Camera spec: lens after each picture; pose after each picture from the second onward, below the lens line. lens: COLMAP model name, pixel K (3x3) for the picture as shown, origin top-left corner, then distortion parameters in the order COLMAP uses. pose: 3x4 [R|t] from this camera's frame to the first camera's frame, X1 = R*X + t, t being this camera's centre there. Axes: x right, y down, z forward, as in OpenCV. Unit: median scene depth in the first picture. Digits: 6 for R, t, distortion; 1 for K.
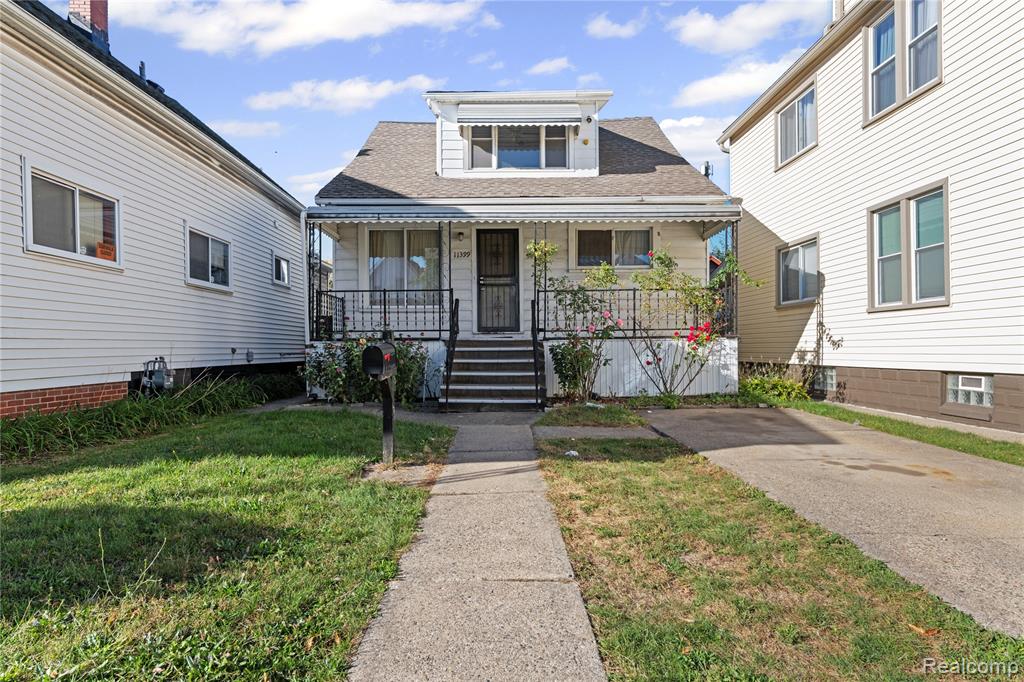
lens RADIAL K [[578.7, 0, 506.8], [0, 578.7, 347.5], [0, 0, 1]] dist [0.016611, -0.000727]
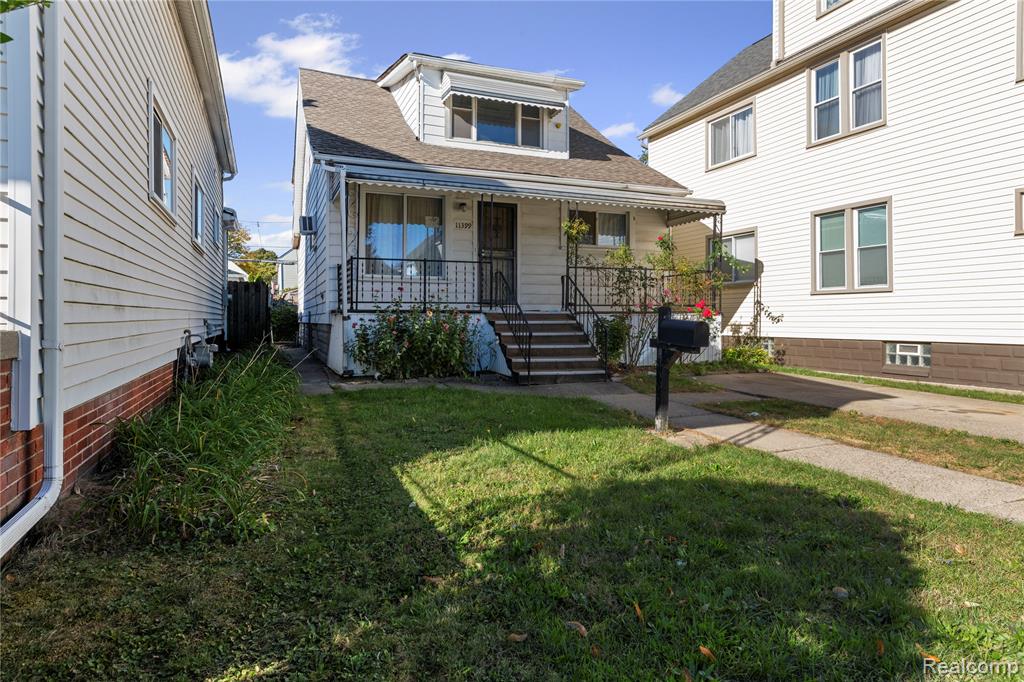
lens RADIAL K [[596.7, 0, 509.8], [0, 596.7, 309.4], [0, 0, 1]] dist [0.019765, 0.000538]
pose [[0.928427, 0.012238, 0.371313, -0.392587], [-0.006123, 0.999826, -0.017645, -0.000861], [-0.371464, 0.014108, 0.928340, 0.033685]]
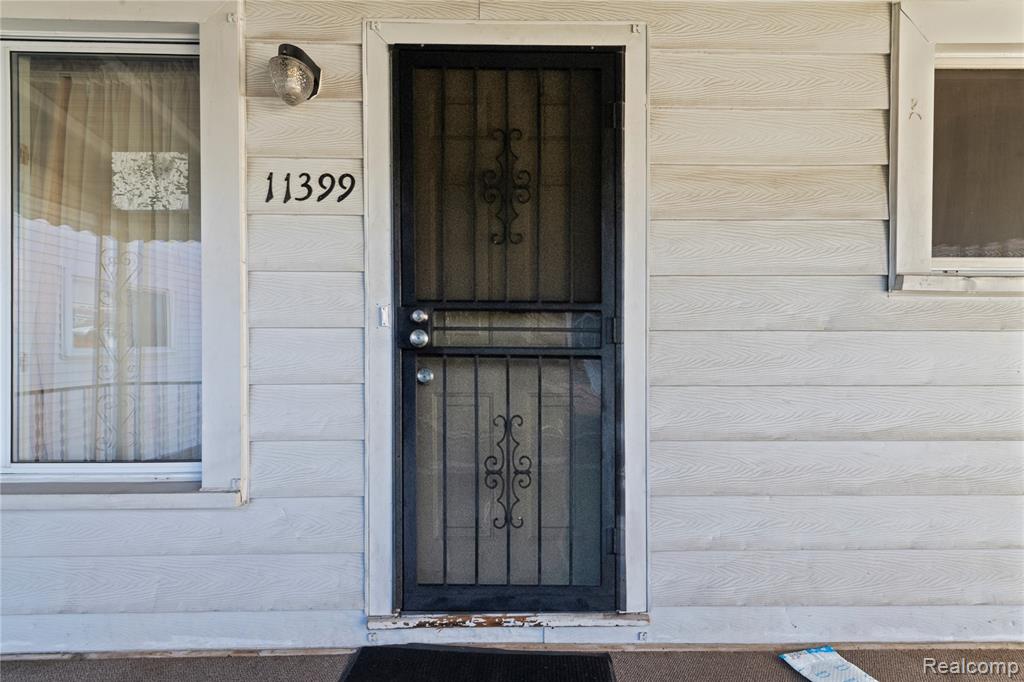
lens RADIAL K [[407.3, 0, 512.1], [0, 407.3, 344.1], [0, 0, 1]] dist [0.004685, 0.000246]
pose [[0.999850, 0.009418, 0.014548, -0.016276], [-0.009477, 0.999947, 0.004021, -0.115924], [-0.014510, -0.004158, 0.999886, 0.903643]]
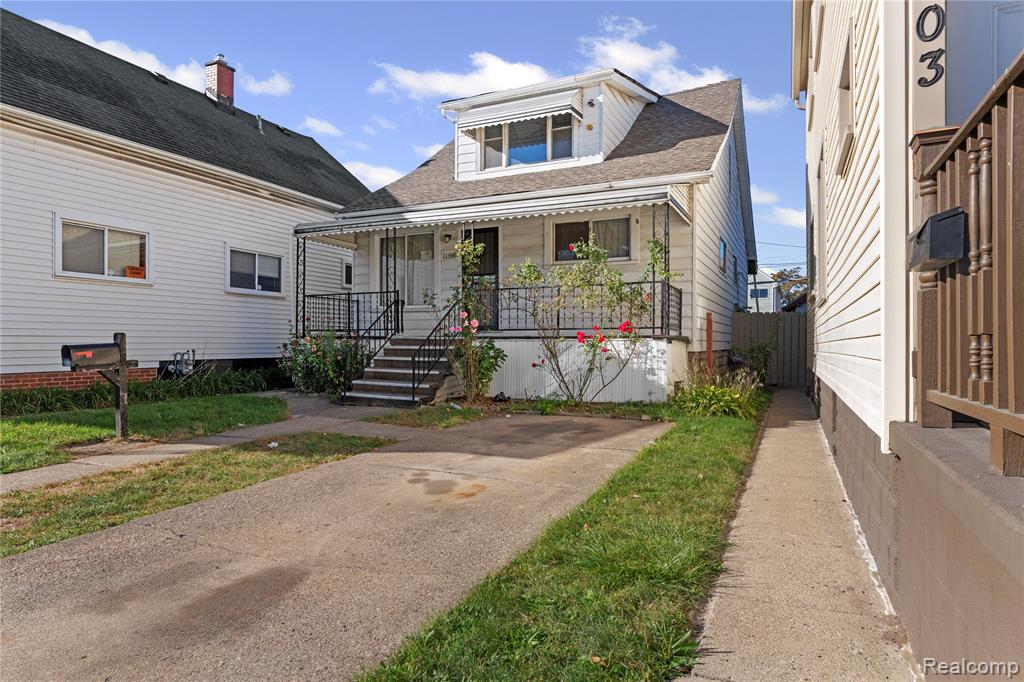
lens RADIAL K [[596.7, 0, 509.1], [0, 596.7, 338.2], [0, 0, 1]] dist [0.019765, 0.000538]
pose [[0.899482, 0.008026, -0.436884, 0.506451], [-0.009974, 0.999948, -0.002165, -0.011246], [0.436844, 0.006305, 0.899515, 0.085518]]
